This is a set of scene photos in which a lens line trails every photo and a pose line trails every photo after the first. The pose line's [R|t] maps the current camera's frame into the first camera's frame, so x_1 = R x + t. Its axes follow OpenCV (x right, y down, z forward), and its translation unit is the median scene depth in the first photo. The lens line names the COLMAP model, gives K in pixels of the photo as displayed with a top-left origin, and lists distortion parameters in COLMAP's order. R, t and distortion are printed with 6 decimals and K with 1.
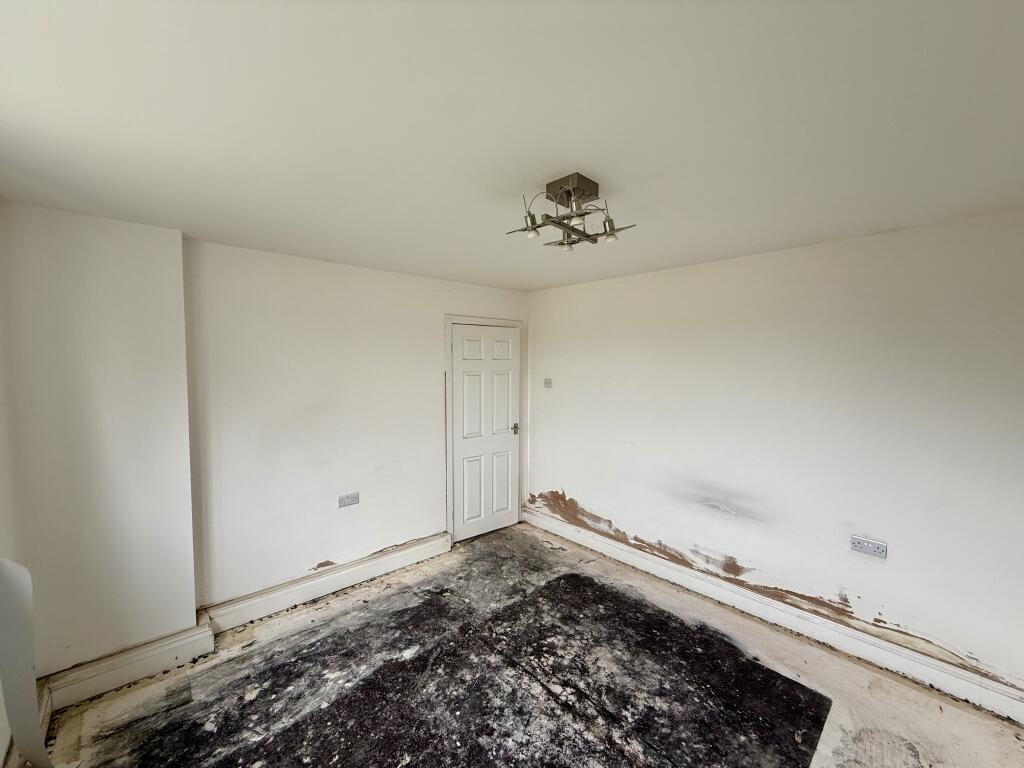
lens RADIAL K [[407.4, 0, 511.2], [0, 407.4, 383.4], [0, 0, 1]] dist [-0.001847, -0.000628]
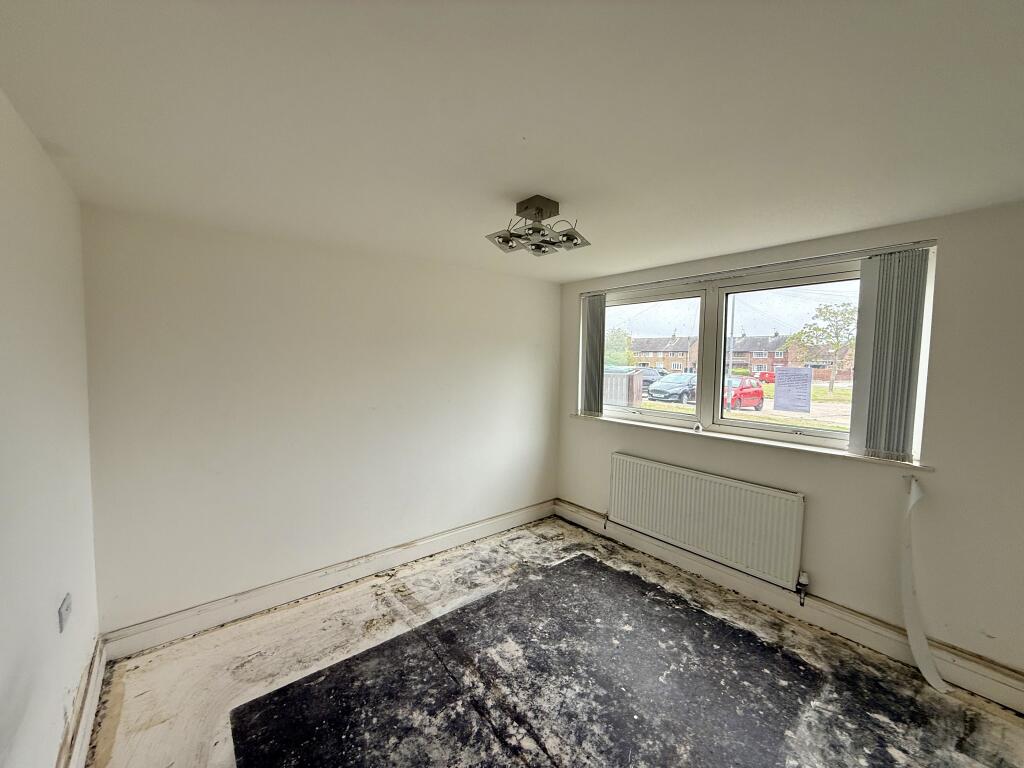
lens RADIAL K [[407.4, 0, 512.1], [0, 407.4, 384.2], [0, 0, 1]] dist [-0.001847, -0.000628]
pose [[-0.998221, -0.017339, 0.057049, 0.116898], [-0.010035, 0.991990, 0.125918, -0.081548], [-0.058775, 0.125121, -0.990399, 1.847292]]
